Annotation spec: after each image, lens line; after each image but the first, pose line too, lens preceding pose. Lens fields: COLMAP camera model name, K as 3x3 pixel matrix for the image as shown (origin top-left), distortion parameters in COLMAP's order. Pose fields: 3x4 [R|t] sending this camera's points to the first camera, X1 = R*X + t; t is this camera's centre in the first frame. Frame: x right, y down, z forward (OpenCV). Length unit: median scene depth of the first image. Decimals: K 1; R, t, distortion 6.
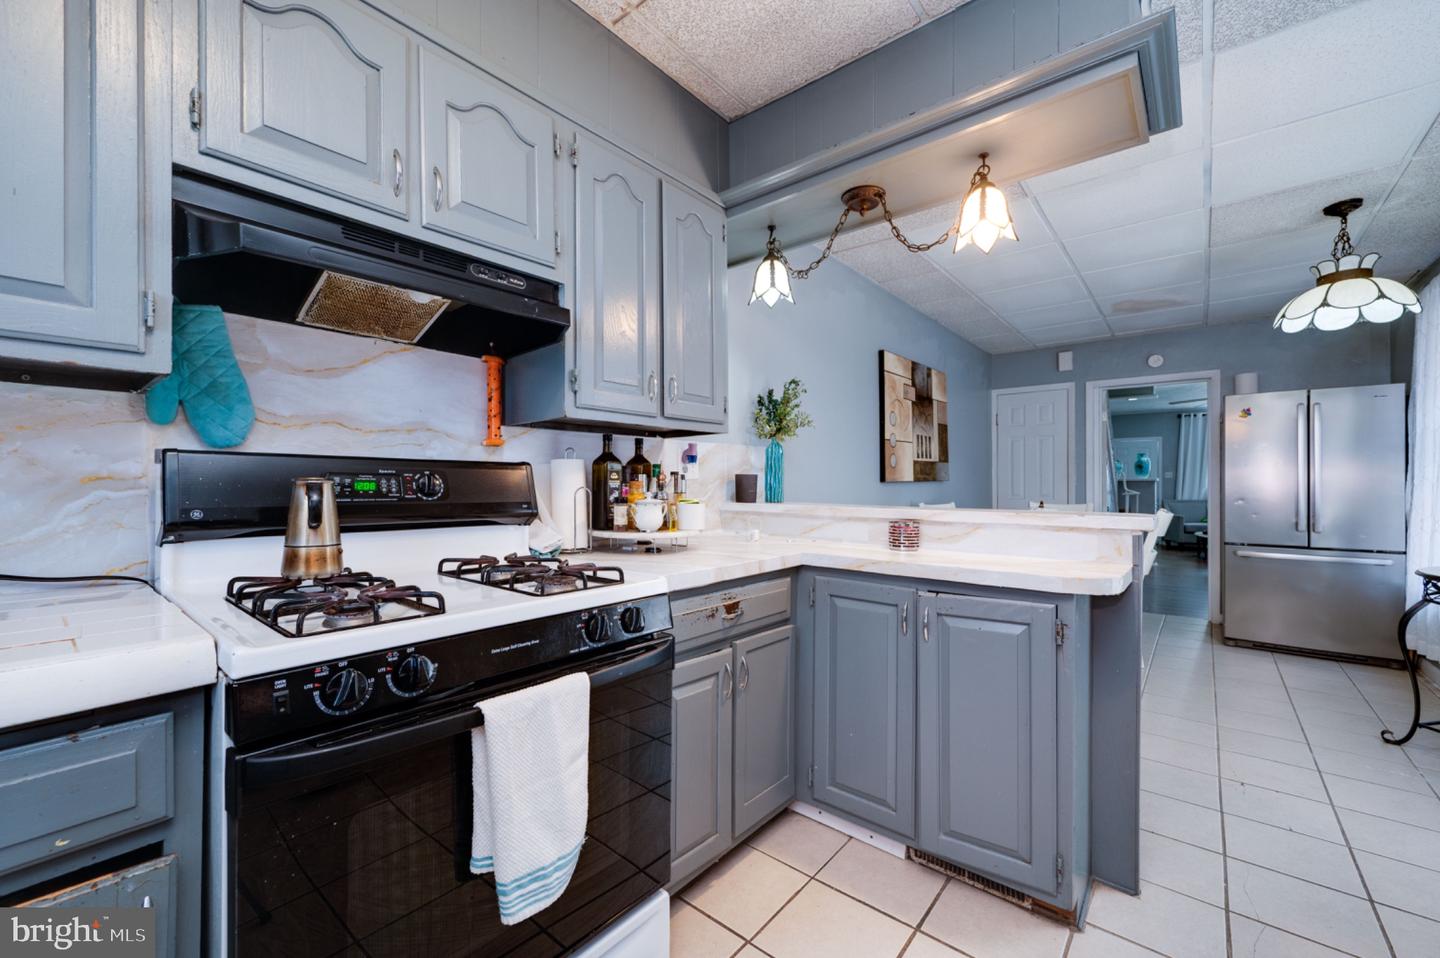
lens RADIAL K [[577.4, 0, 729.4], [0, 577.4, 483.0], [0, 0, 1]] dist [-0.001991, -0.000022]
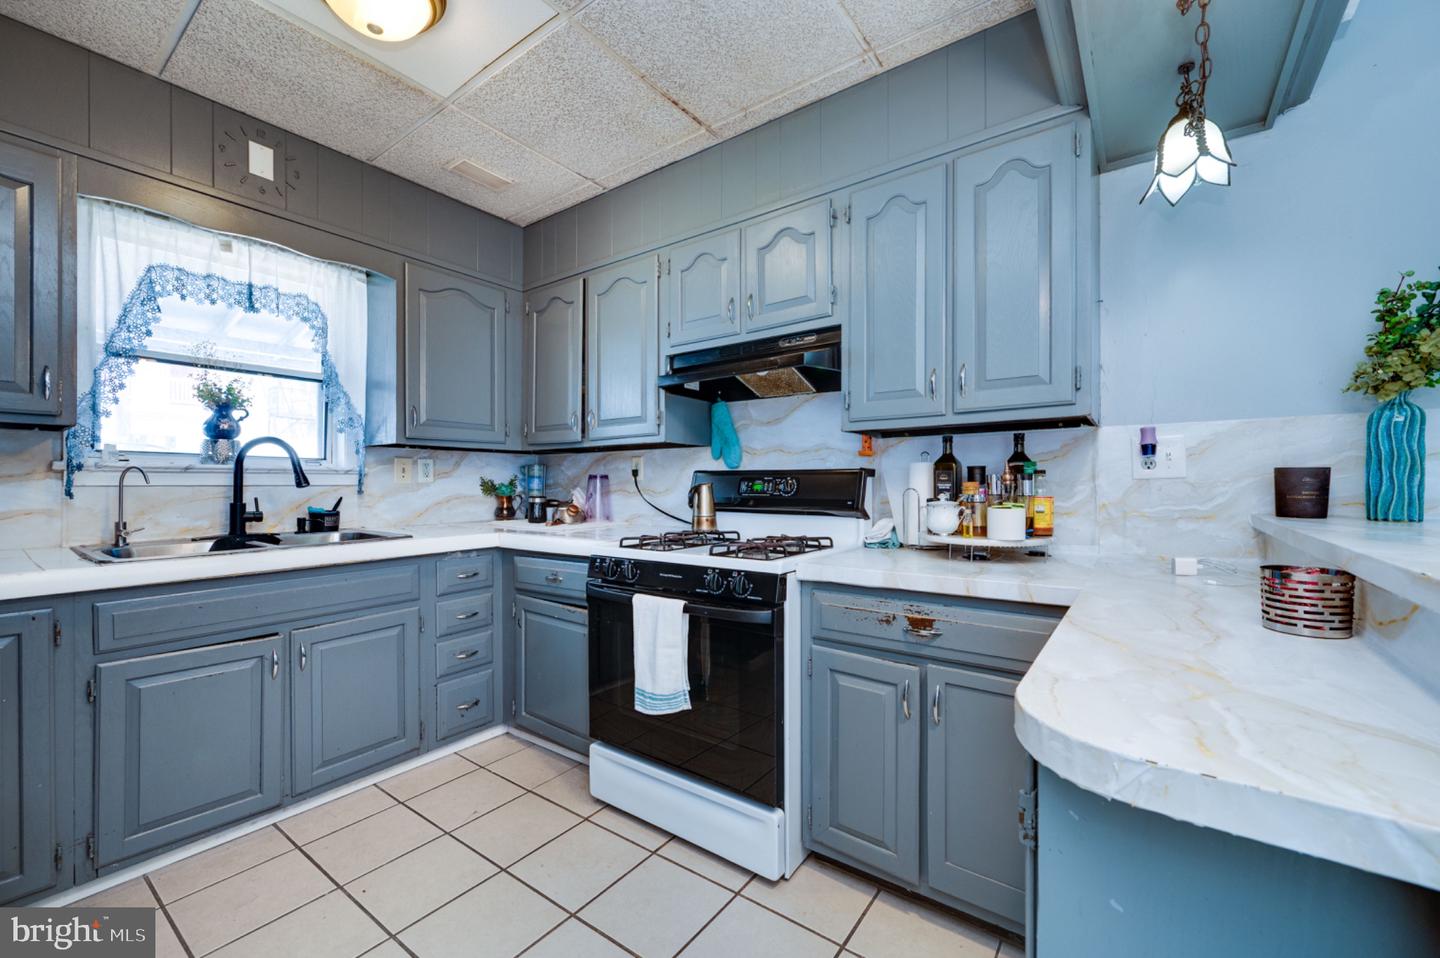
lens RADIAL K [[577.4, 0, 730.9], [0, 577.4, 485.1], [0, 0, 1]] dist [-0.001991, -0.000022]
pose [[0.060174, -0.002015, -0.998186, 0.914316], [0.002291, 0.999996, -0.001881, 0.002024], [0.998185, -0.002173, 0.060178, 0.675225]]
